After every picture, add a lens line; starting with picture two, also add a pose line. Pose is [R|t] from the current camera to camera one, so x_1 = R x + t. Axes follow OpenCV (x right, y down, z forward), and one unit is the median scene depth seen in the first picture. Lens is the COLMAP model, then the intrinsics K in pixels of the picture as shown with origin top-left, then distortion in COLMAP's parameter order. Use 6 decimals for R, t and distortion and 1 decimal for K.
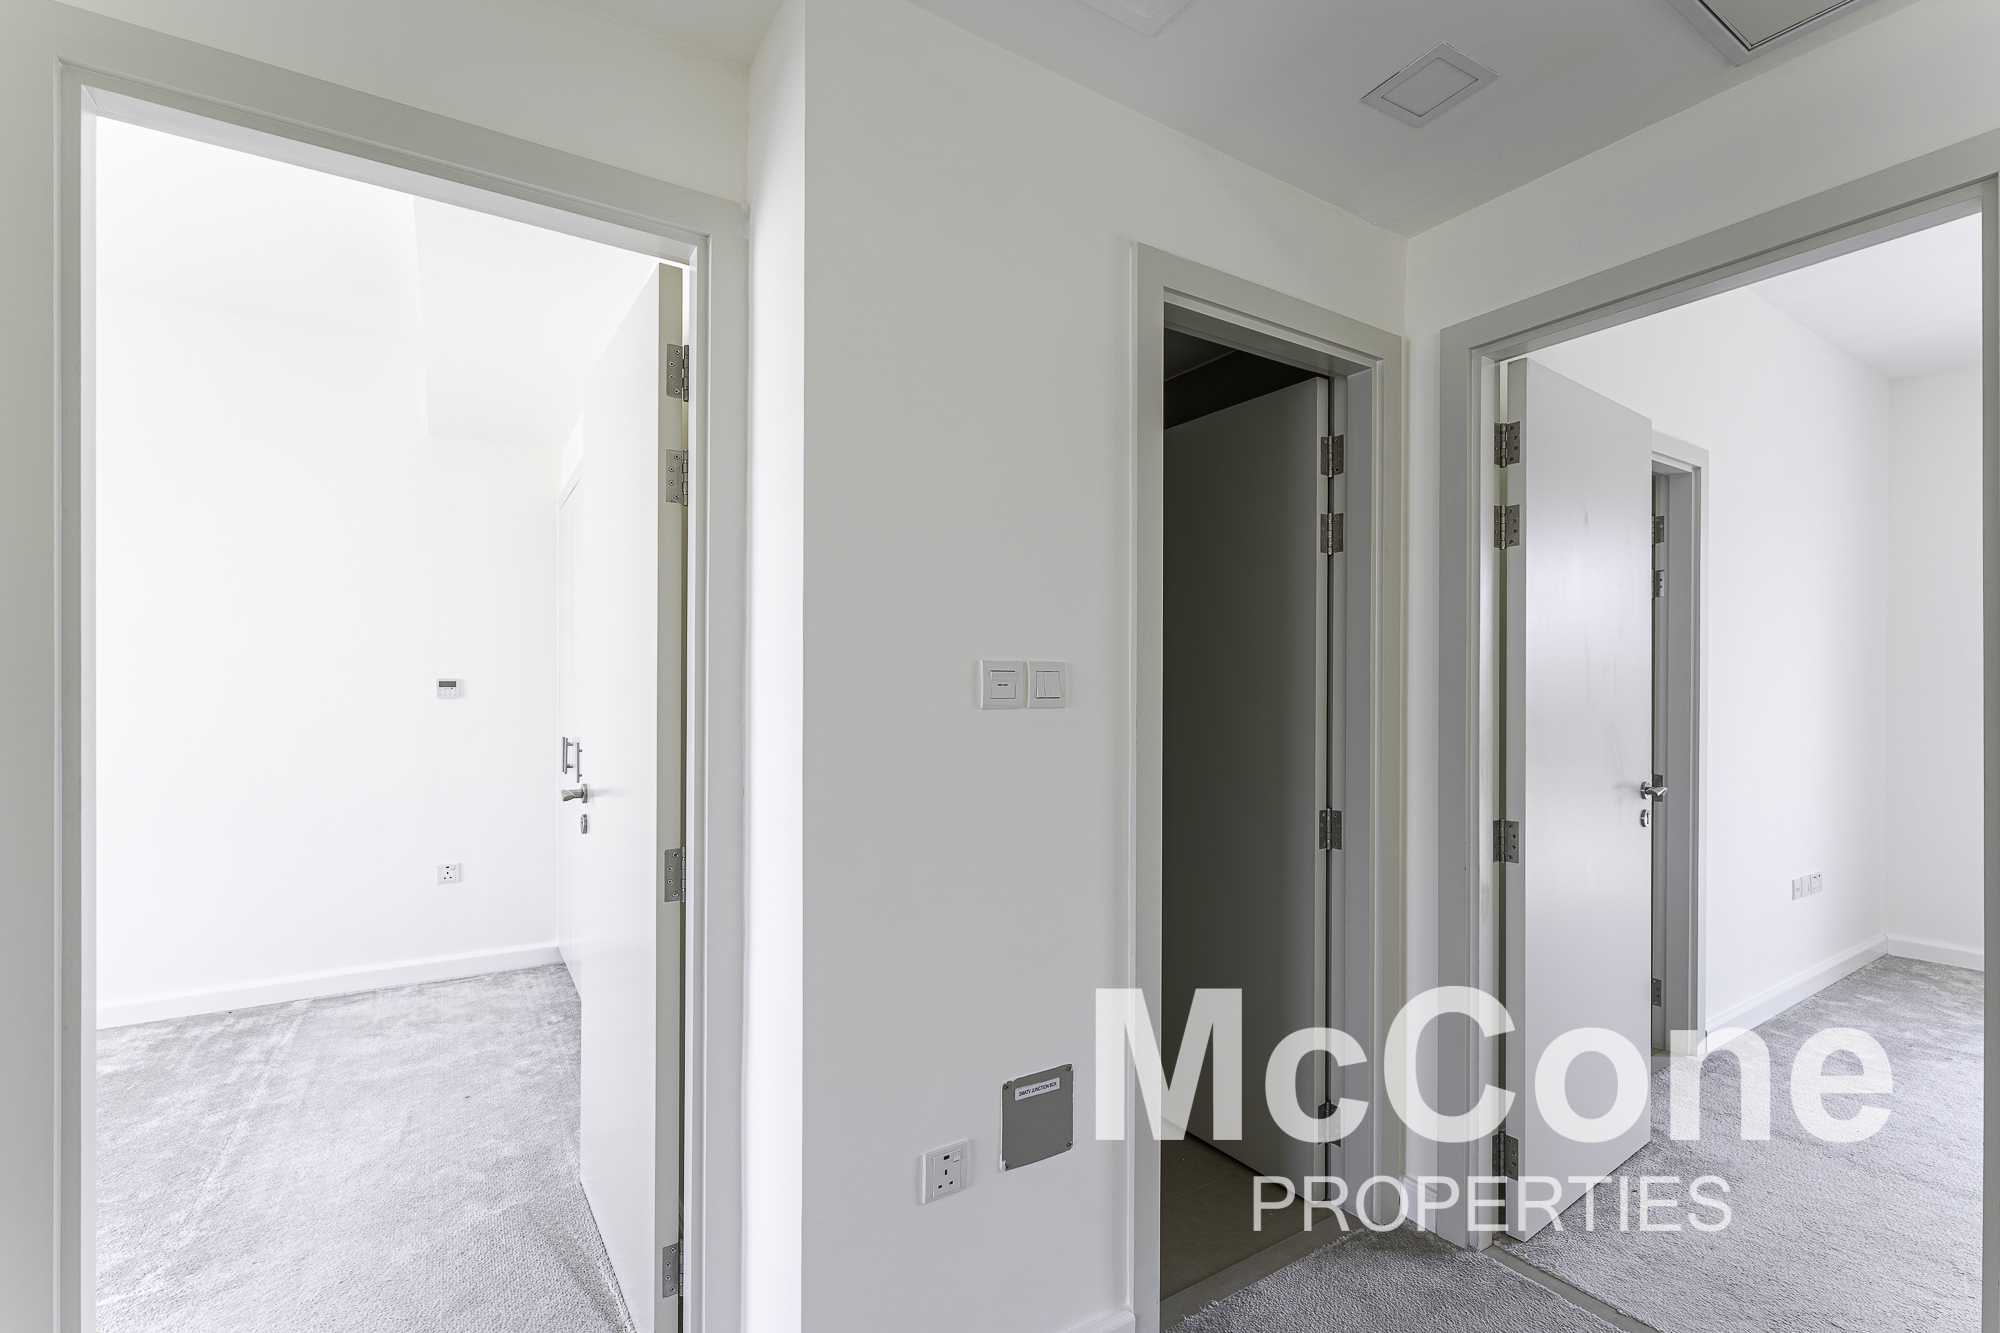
lens RADIAL K [[879.8, 0, 997.2], [0, 879.8, 655.7], [0, 0, 1]] dist [0.000810, 0.000157]
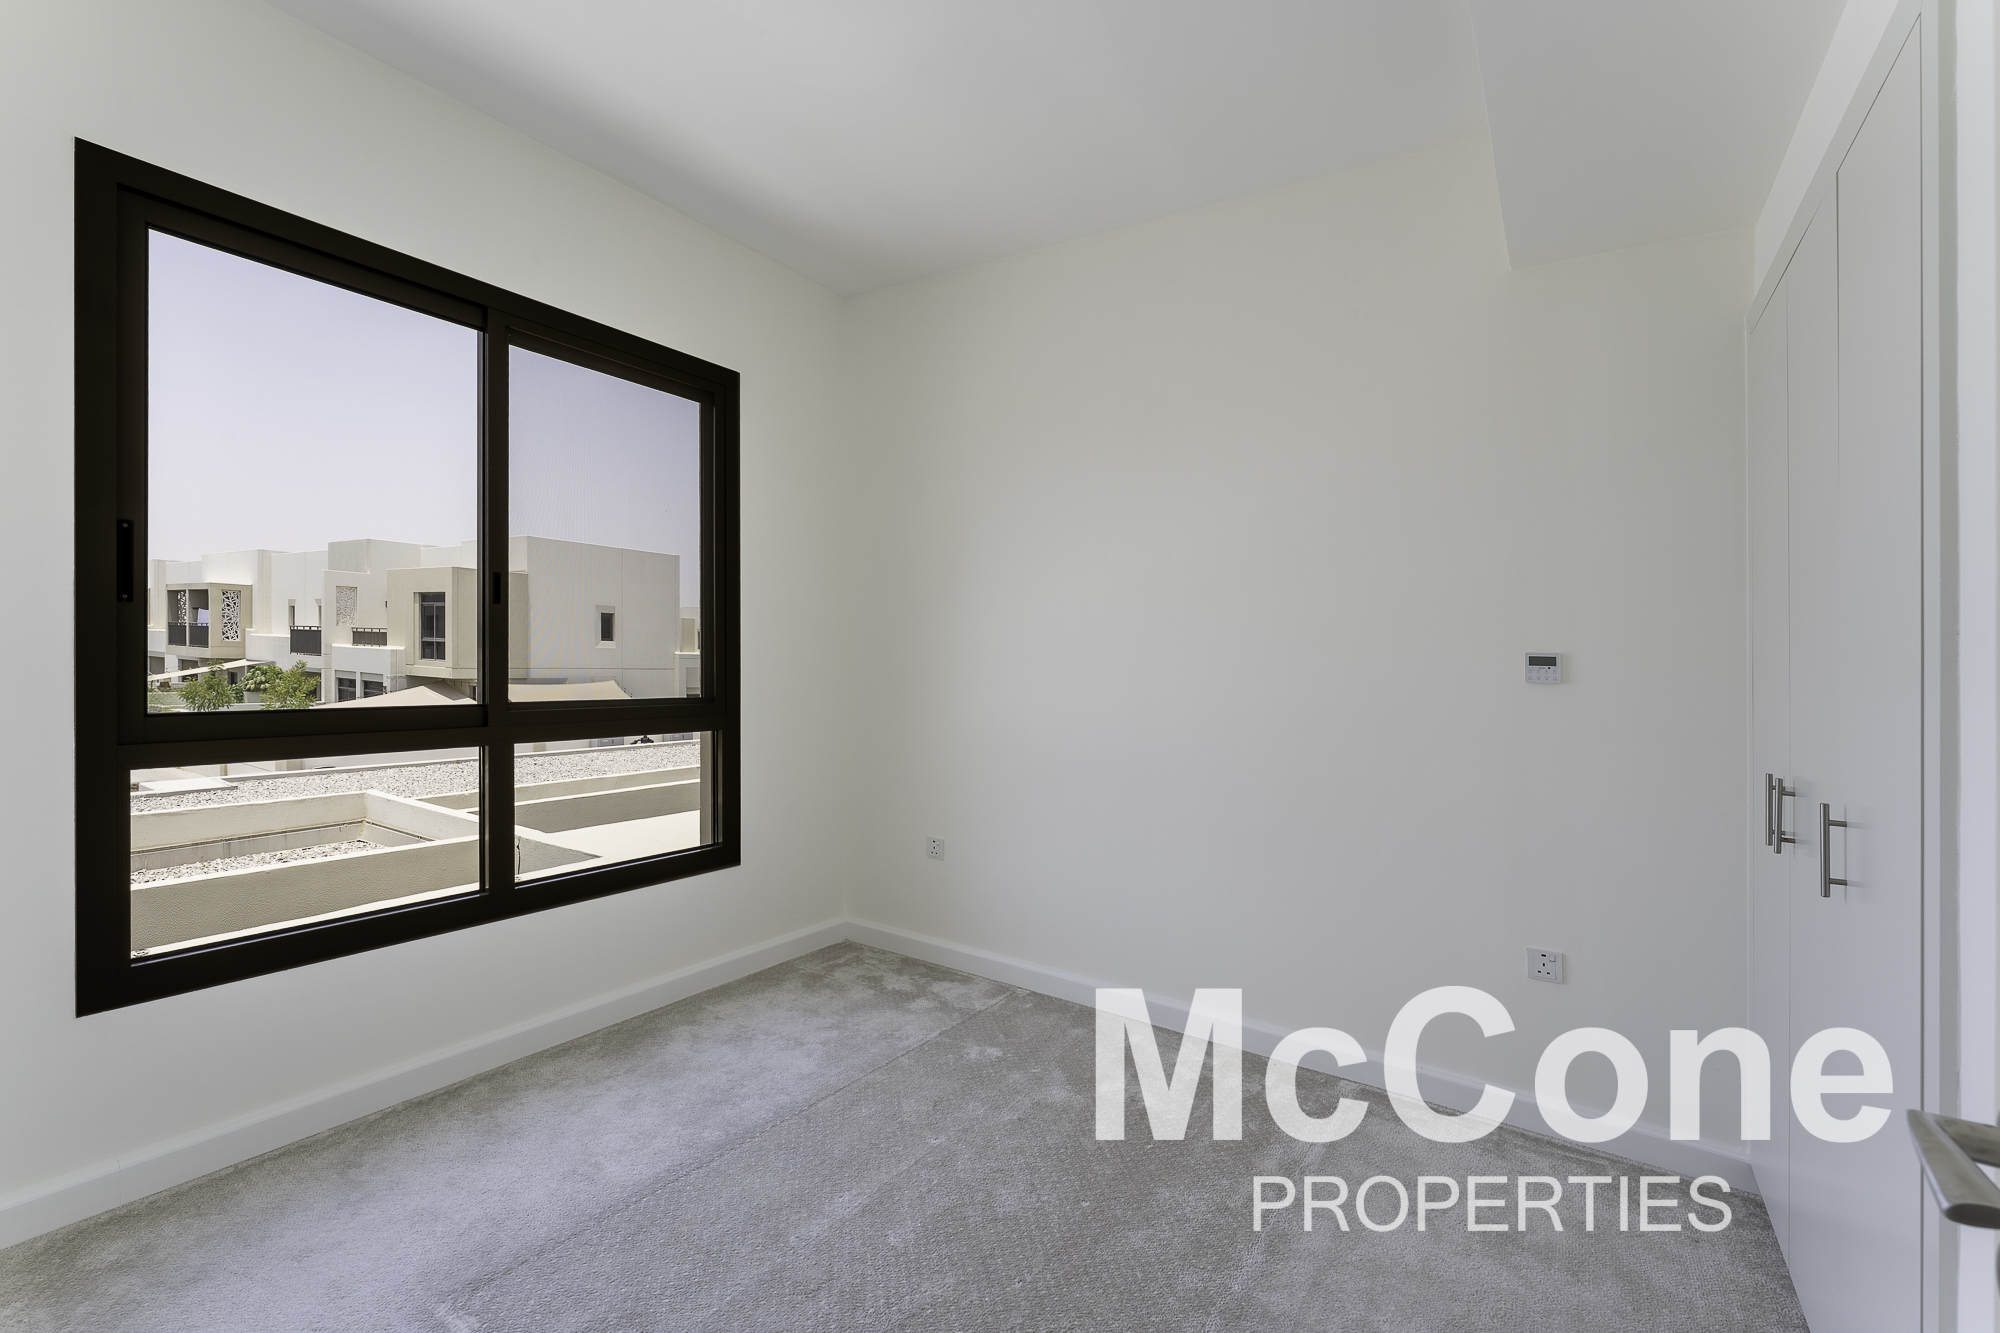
lens RADIAL K [[879.8, 0, 997.2], [0, 879.8, 655.7], [0, 0, 1]] dist [0.000810, 0.000157]
pose [[0.409452, 0.007281, -0.912303, -0.463618], [0.021171, 0.999623, 0.017480, 0.020180], [0.912086, -0.026471, 0.409143, 0.853824]]
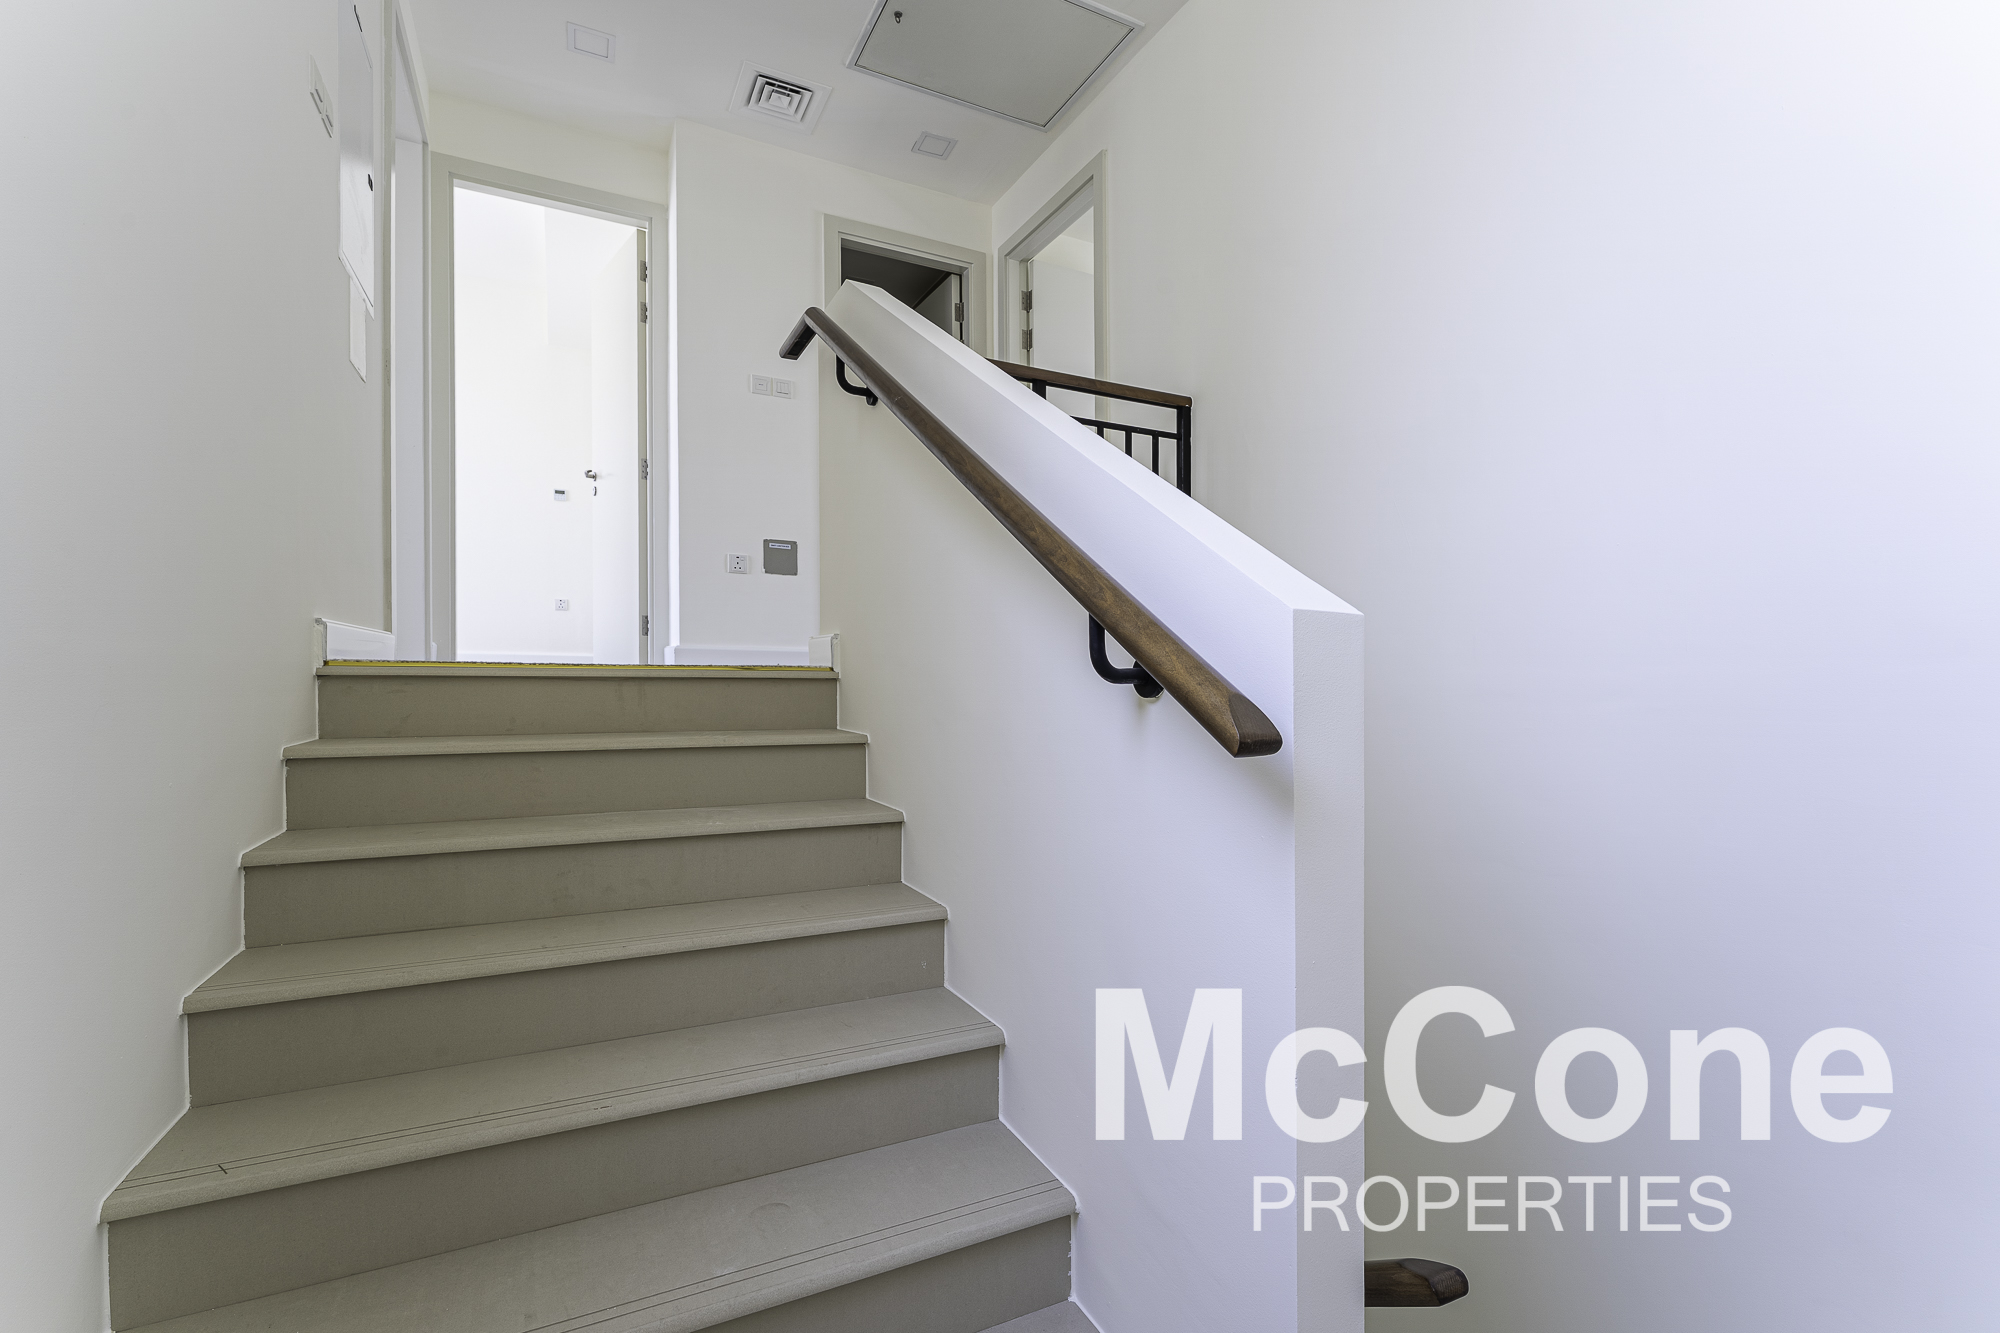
lens RADIAL K [[880.1, 0, 1000.0], [0, 880.1, 666.5], [0, 0, 1]] dist [-0.000683, -0.000135]
pose [[0.995885, 0.002882, -0.090582, 0.850148], [-0.000589, 0.999679, 0.025332, 0.715781], [0.090626, -0.025175, 0.995567, -1.400422]]
